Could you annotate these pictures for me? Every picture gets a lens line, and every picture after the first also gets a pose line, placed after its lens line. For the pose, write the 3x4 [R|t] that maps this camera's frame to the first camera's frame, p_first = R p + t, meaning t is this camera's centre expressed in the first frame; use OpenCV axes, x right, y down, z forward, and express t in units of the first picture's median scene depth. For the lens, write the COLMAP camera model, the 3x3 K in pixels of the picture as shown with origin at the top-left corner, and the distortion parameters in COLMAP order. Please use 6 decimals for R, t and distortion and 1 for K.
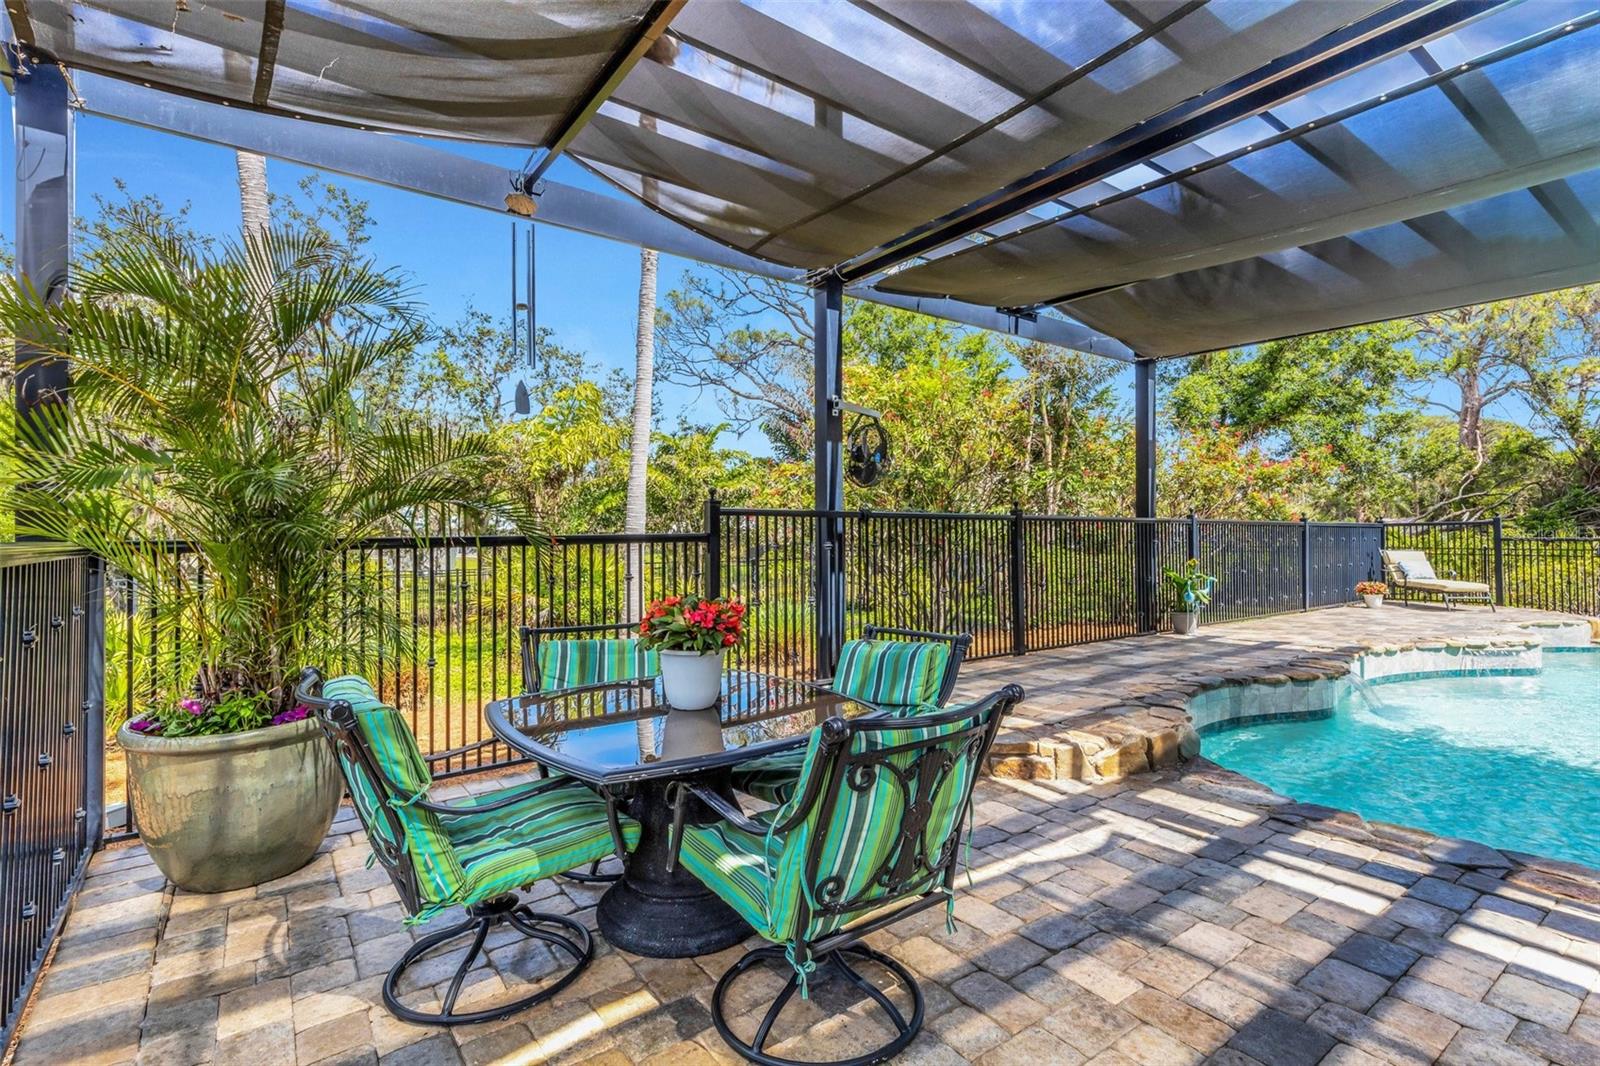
lens RADIAL K [[742.5, 0, 803.4], [0, 742.5, 527.8], [0, 0, 1]] dist [0.011624, 0.000539]
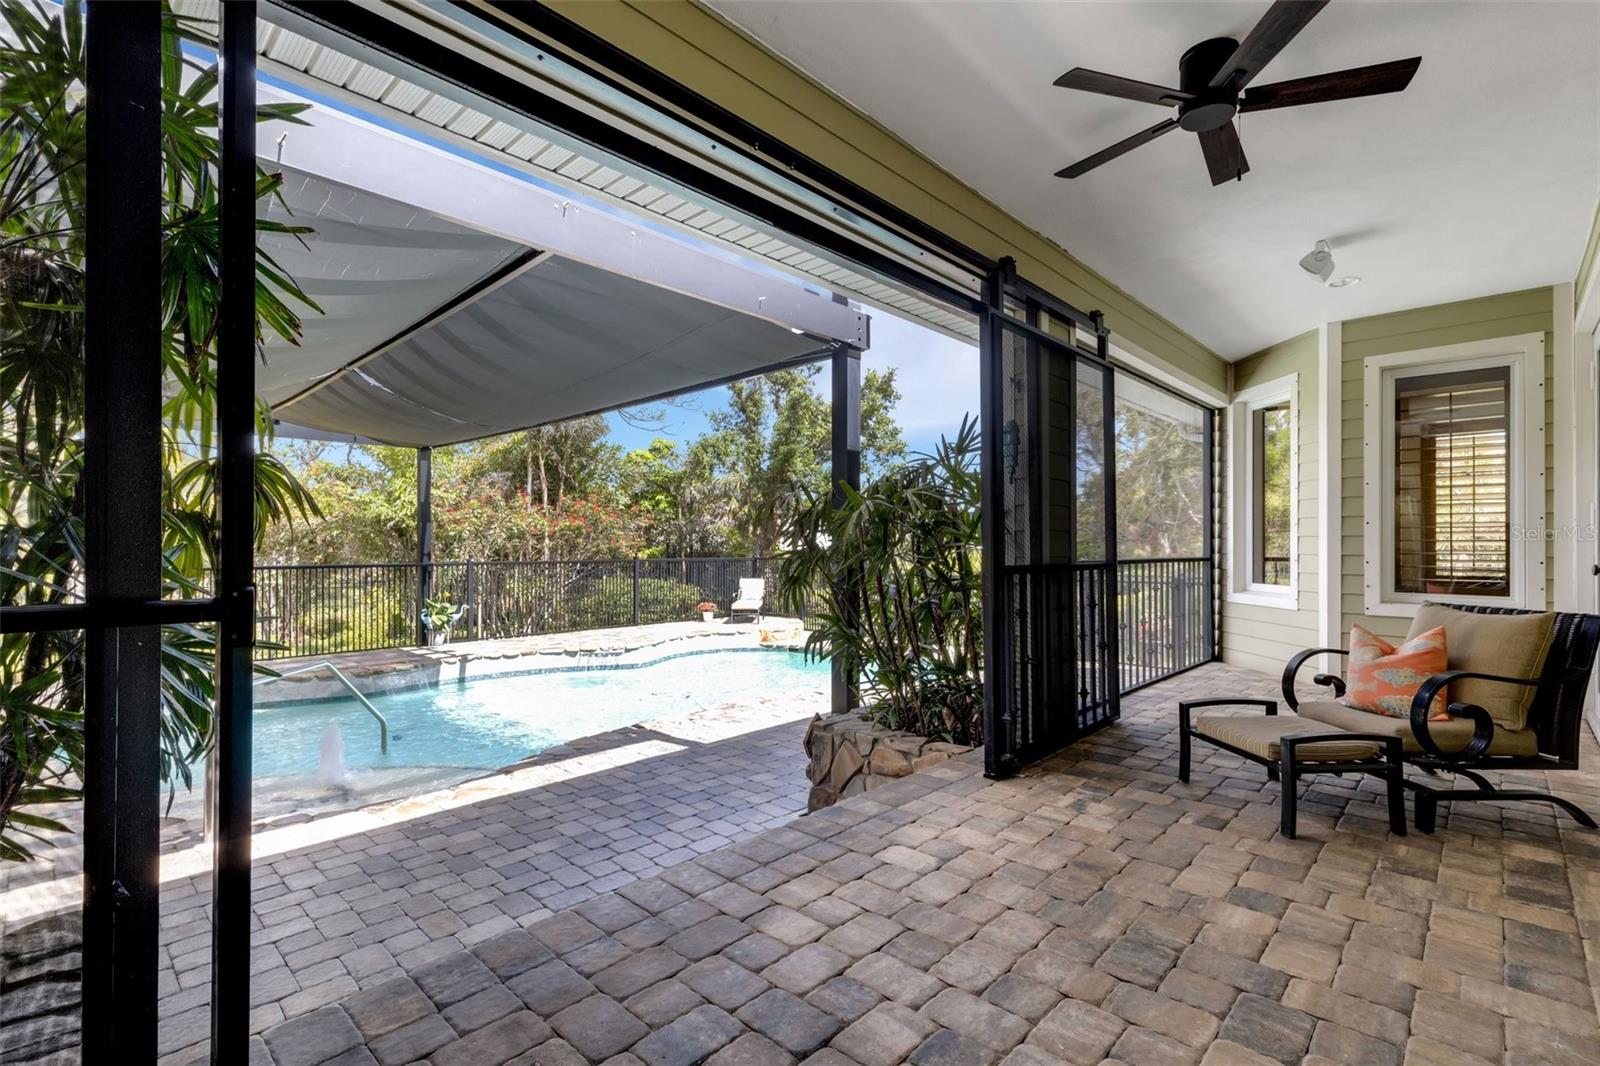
lens RADIAL K [[733.7, 0, 800.9], [0, 733.7, 535.5], [0, 0, 1]] dist [0.013808, 0.000196]
pose [[0.984810, 0.005148, 0.173560, 1.058945], [-0.004583, 0.999983, -0.003654, -0.069676], [-0.173575, 0.002803, 0.984817, -0.528295]]
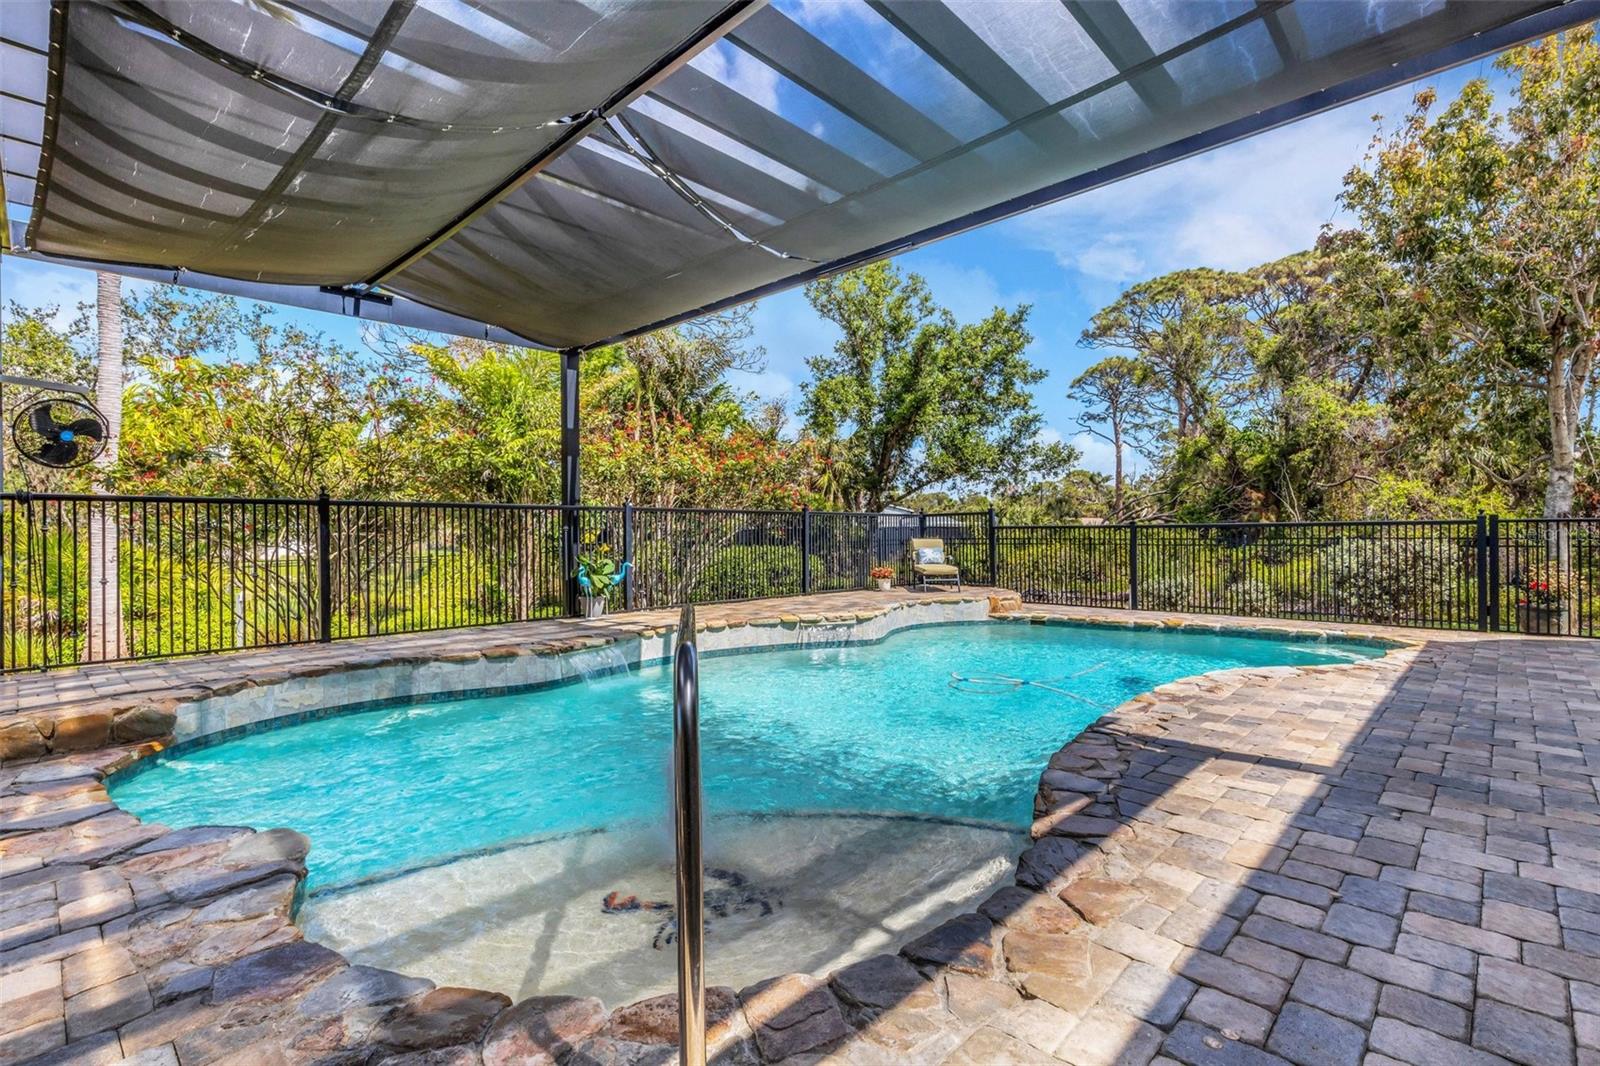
lens RADIAL K [[742.5, 0, 807.0], [0, 742.5, 532.8], [0, 0, 1]] dist [0.011624, 0.000539]
pose [[0.985182, -0.004870, 0.171442, 0.705249], [0.003379, 0.999954, 0.008988, 0.018715], [-0.171478, -0.008276, 0.985153, -0.070030]]
